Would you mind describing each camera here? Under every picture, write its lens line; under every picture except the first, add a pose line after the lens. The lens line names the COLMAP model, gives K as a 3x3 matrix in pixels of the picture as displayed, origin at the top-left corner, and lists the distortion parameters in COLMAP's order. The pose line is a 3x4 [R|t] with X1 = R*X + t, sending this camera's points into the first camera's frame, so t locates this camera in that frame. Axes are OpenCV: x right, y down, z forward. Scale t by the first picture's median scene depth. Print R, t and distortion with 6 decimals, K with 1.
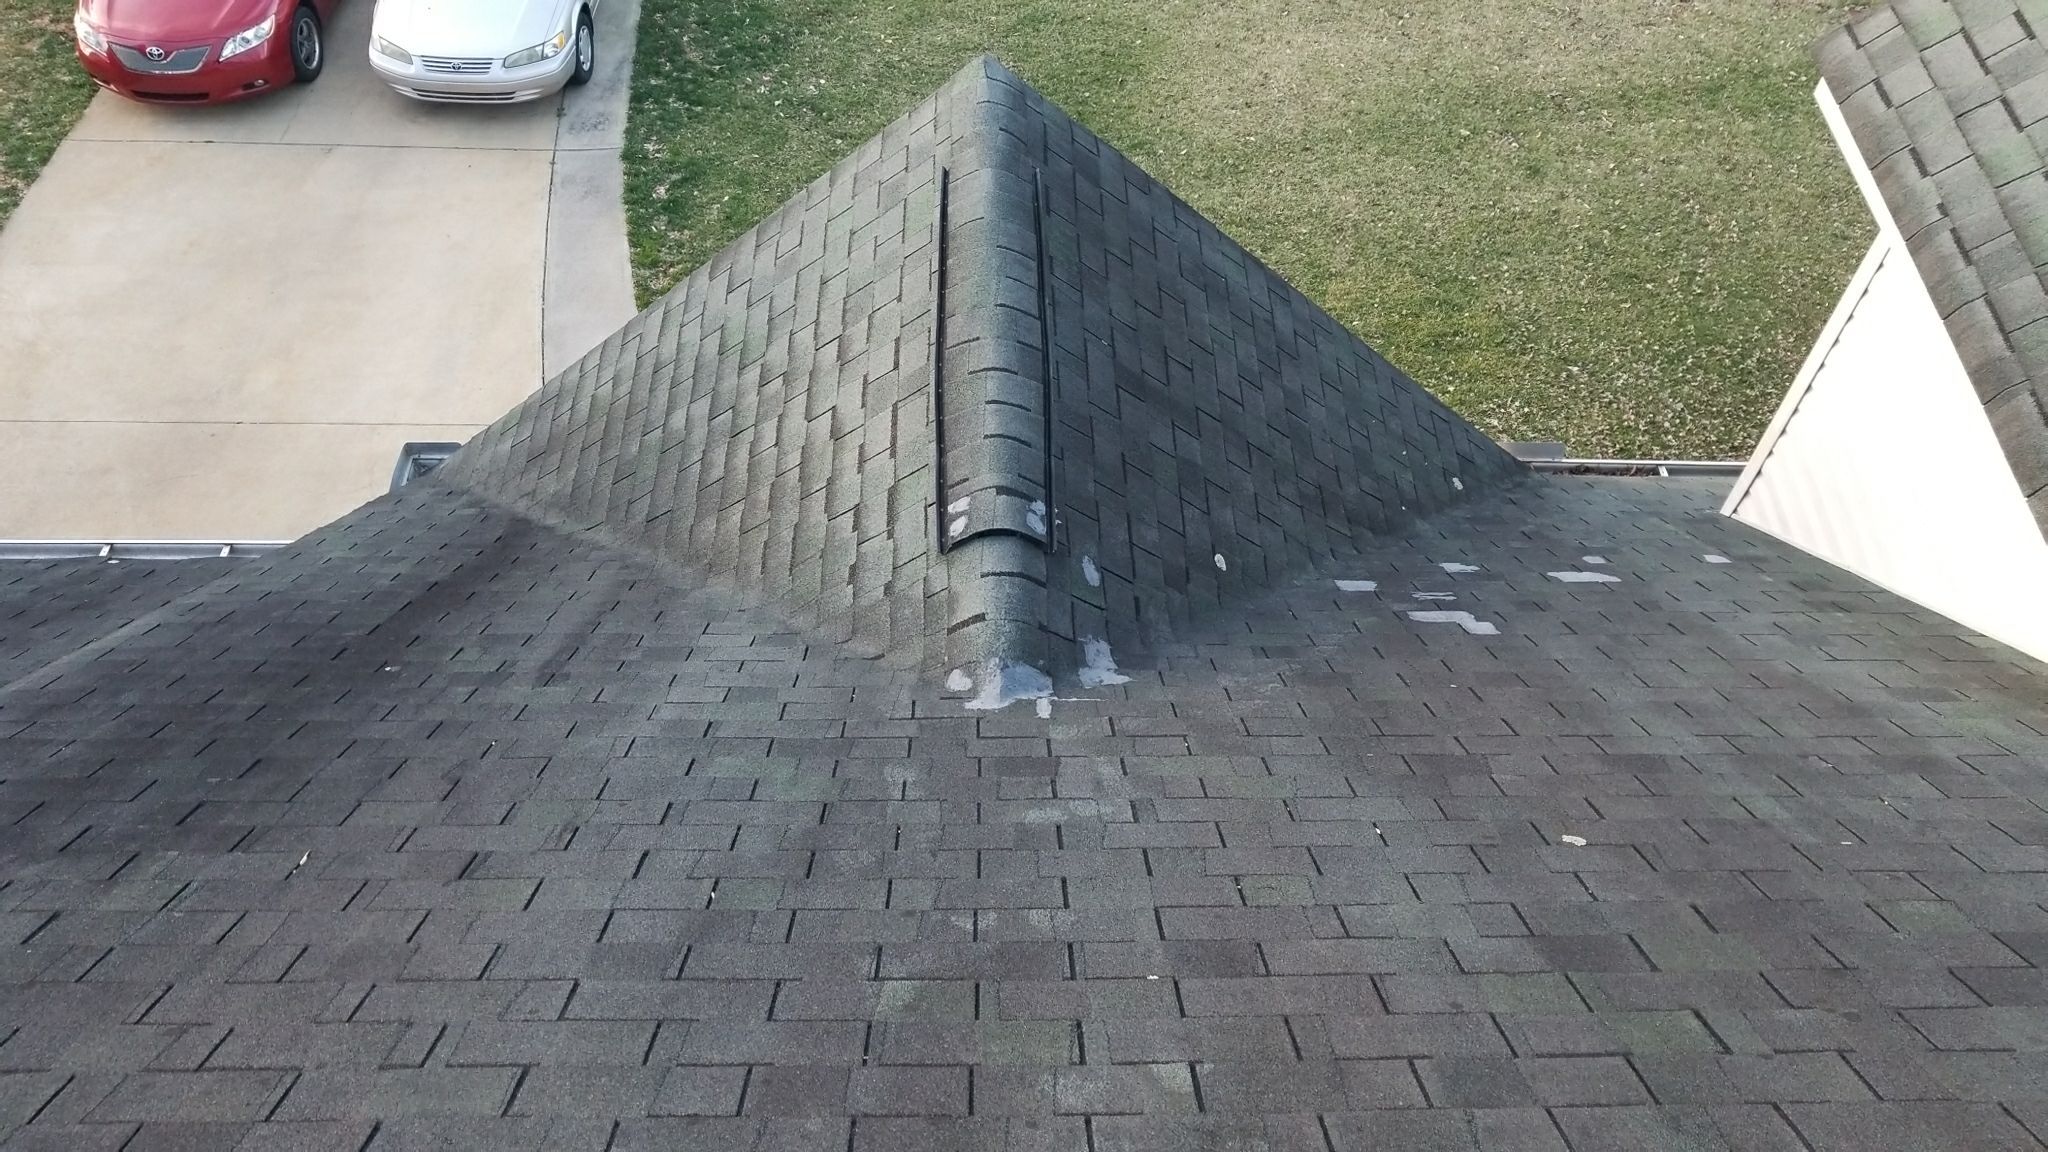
lens RADIAL K [[1636.0, 0, 1024.0], [0, 1636.0, 576.0], [0, 0, 1]] dist [-0.018537, -0.006026]
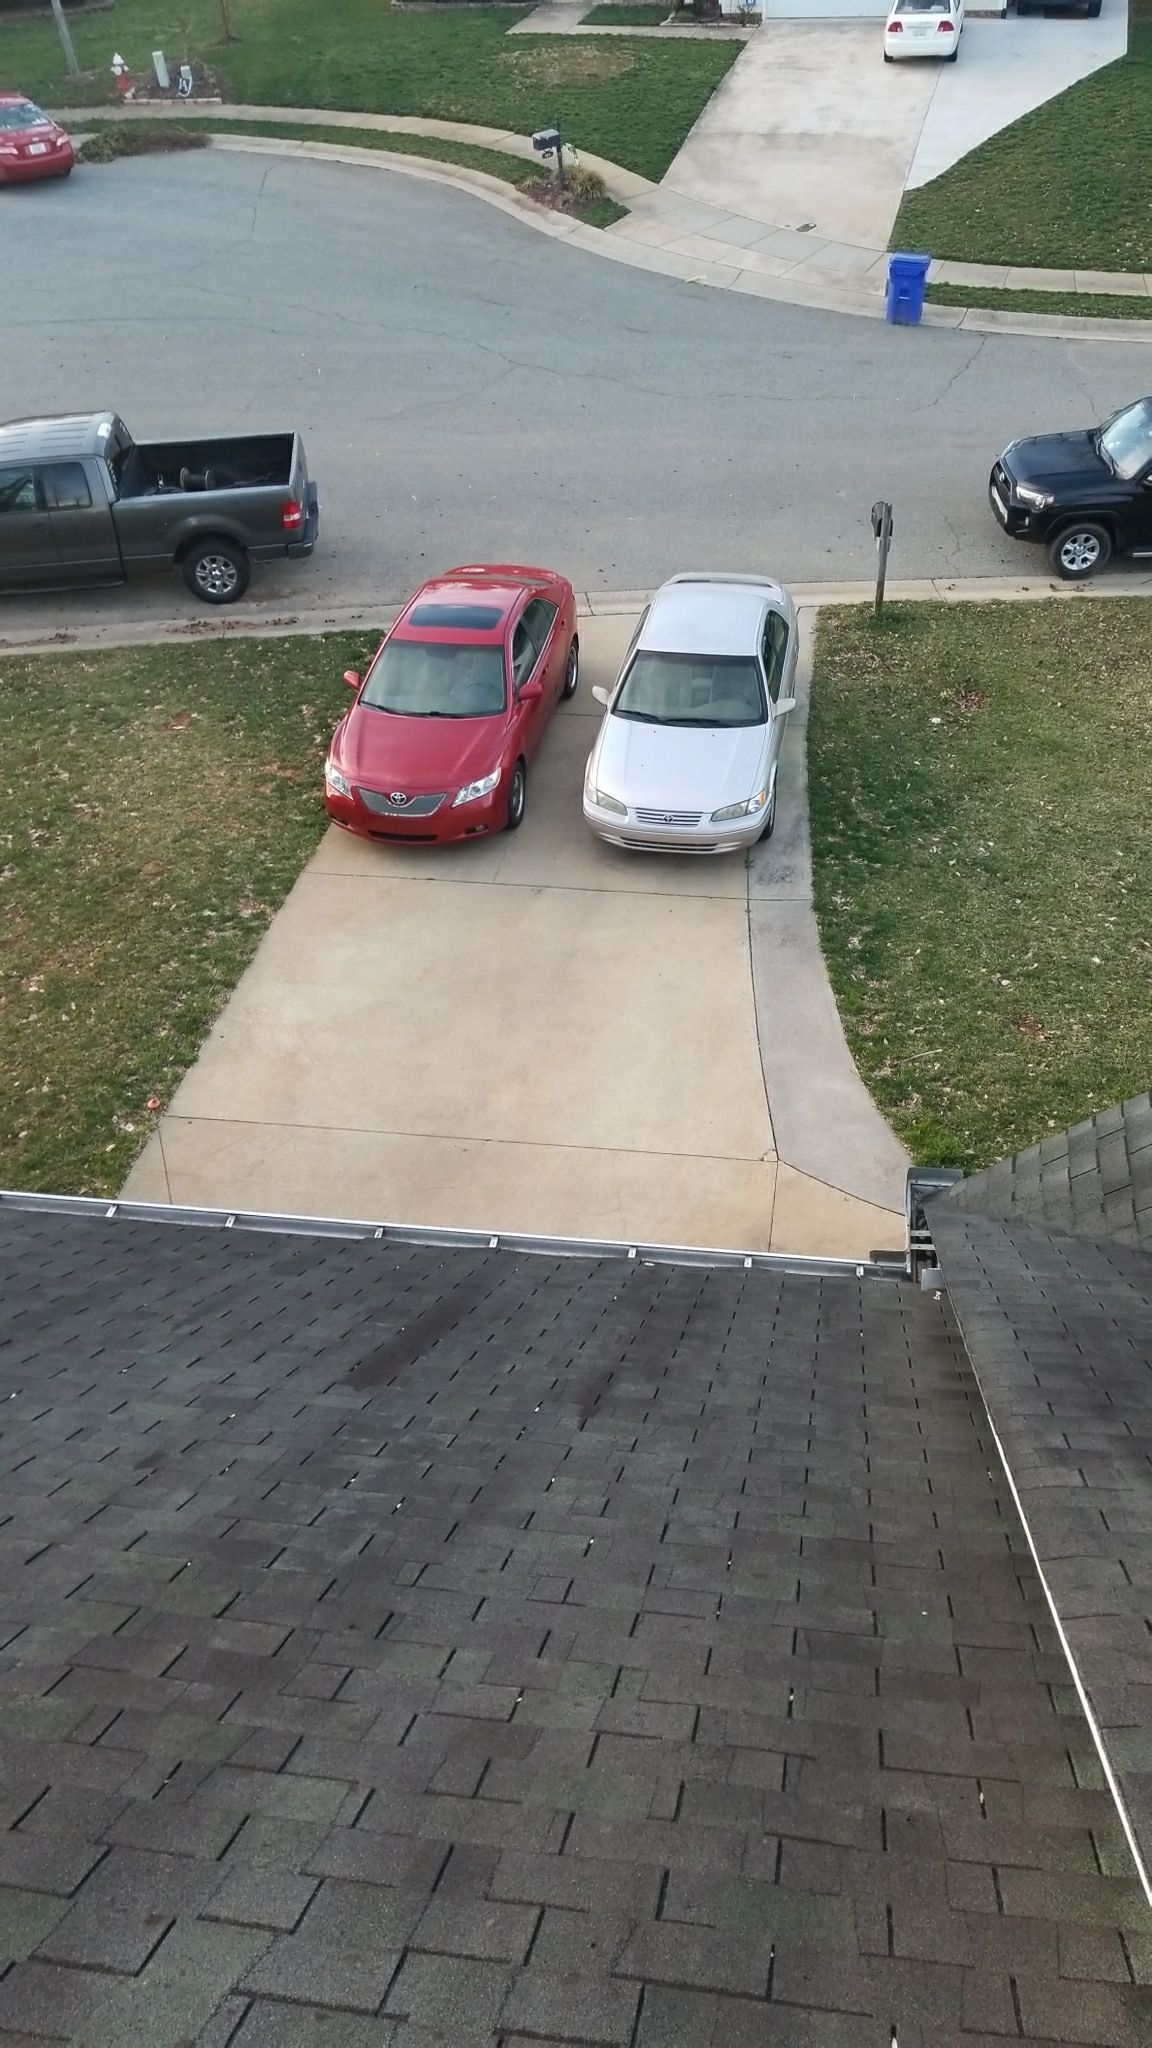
lens RADIAL K [[1636.0, 0, 581.6], [0, 1636.0, 1057.8], [0, 0, 1]] dist [-0.018537, -0.006026]
pose [[0.982471, 0.051270, -0.179226, -0.200669], [-0.080854, 0.983493, -0.161879, 0.015726], [0.167968, 0.173533, 0.970399, -0.011764]]
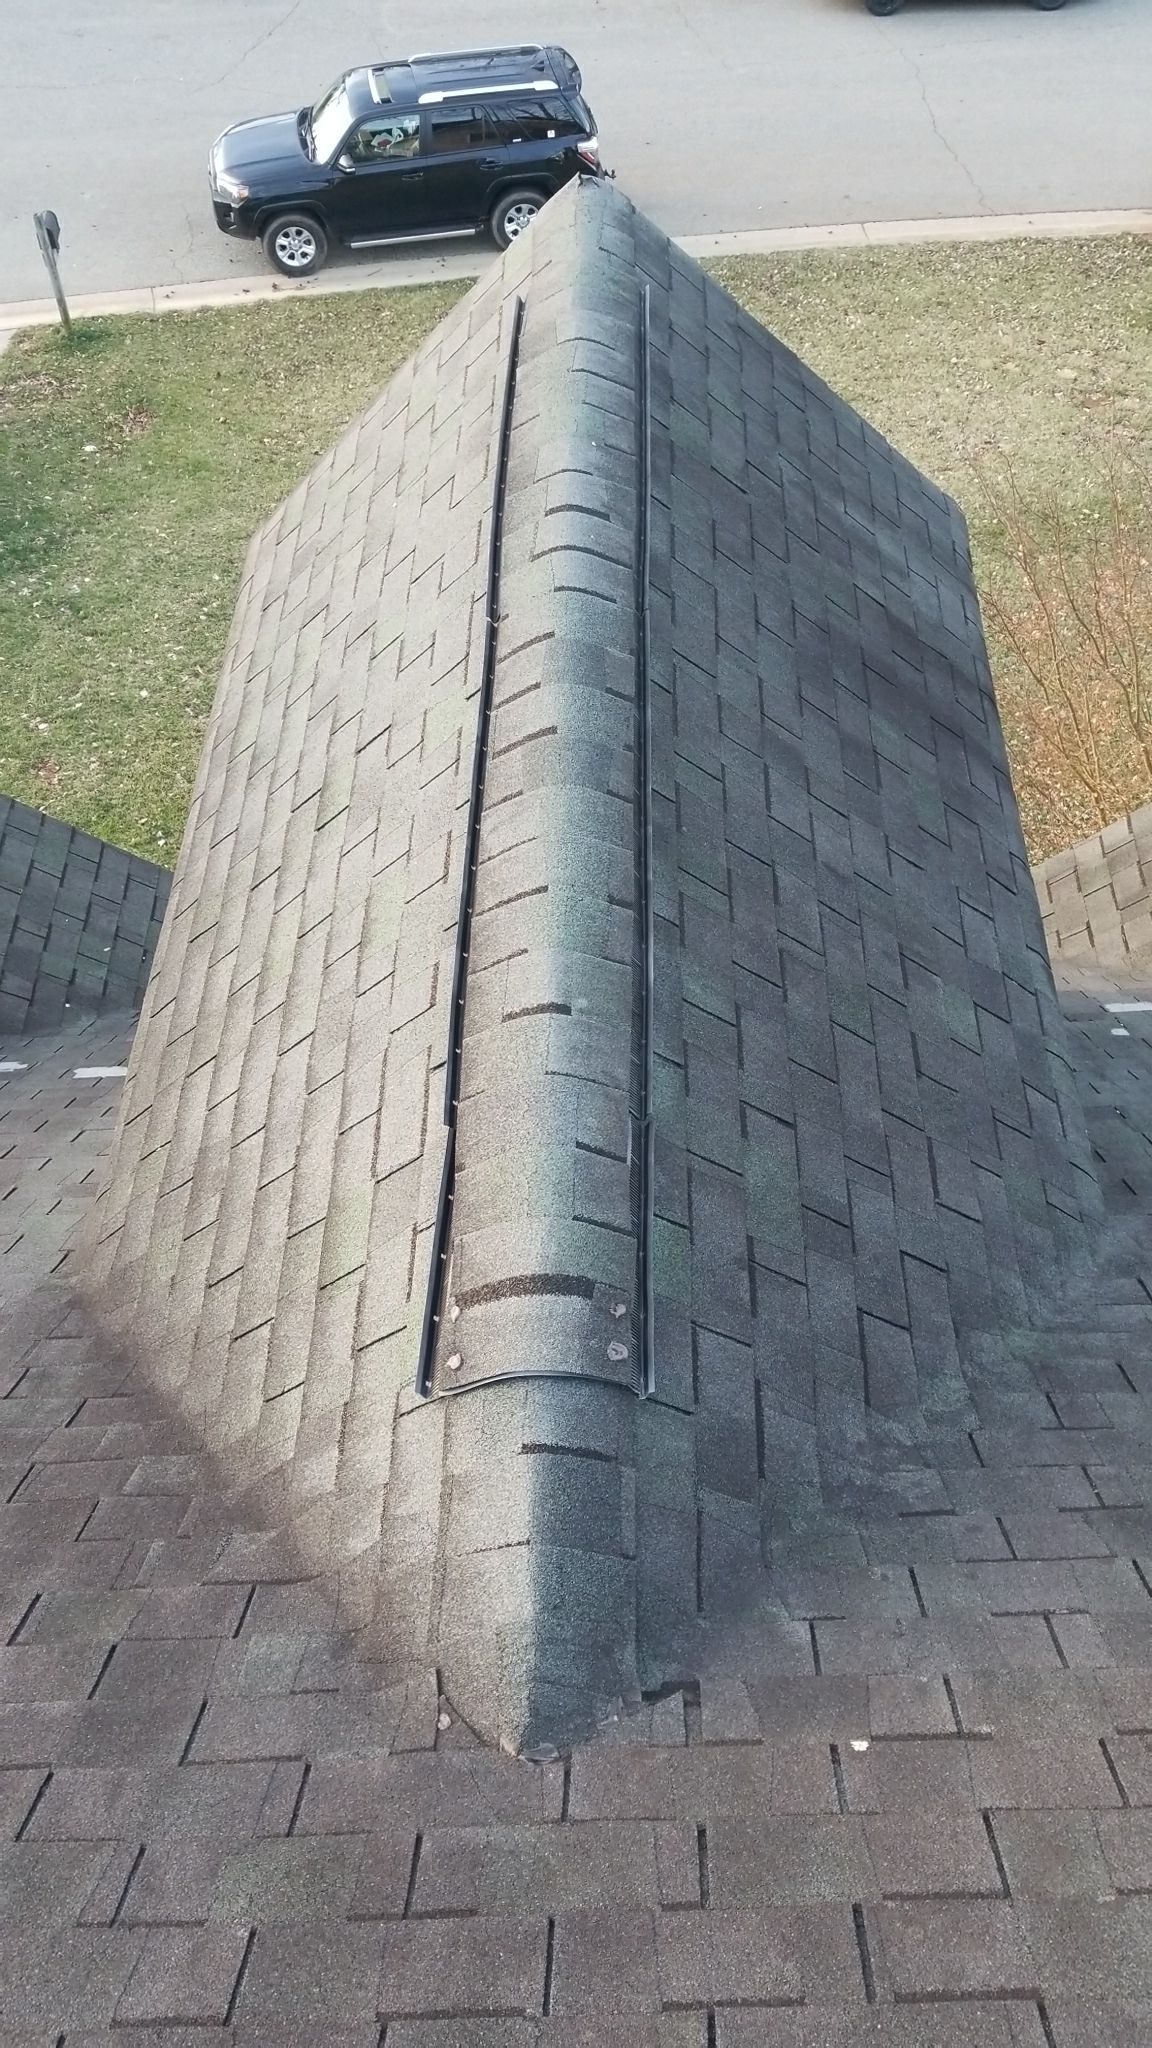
lens RADIAL K [[1636.0, 0, 581.6], [0, 1636.0, 1057.8], [0, 0, 1]] dist [-0.018537, -0.006026]
pose [[0.997048, -0.036898, -0.067341, 0.263260], [0.037721, 0.999228, 0.010988, -0.003930], [0.066884, -0.013496, 0.997670, -0.001499]]
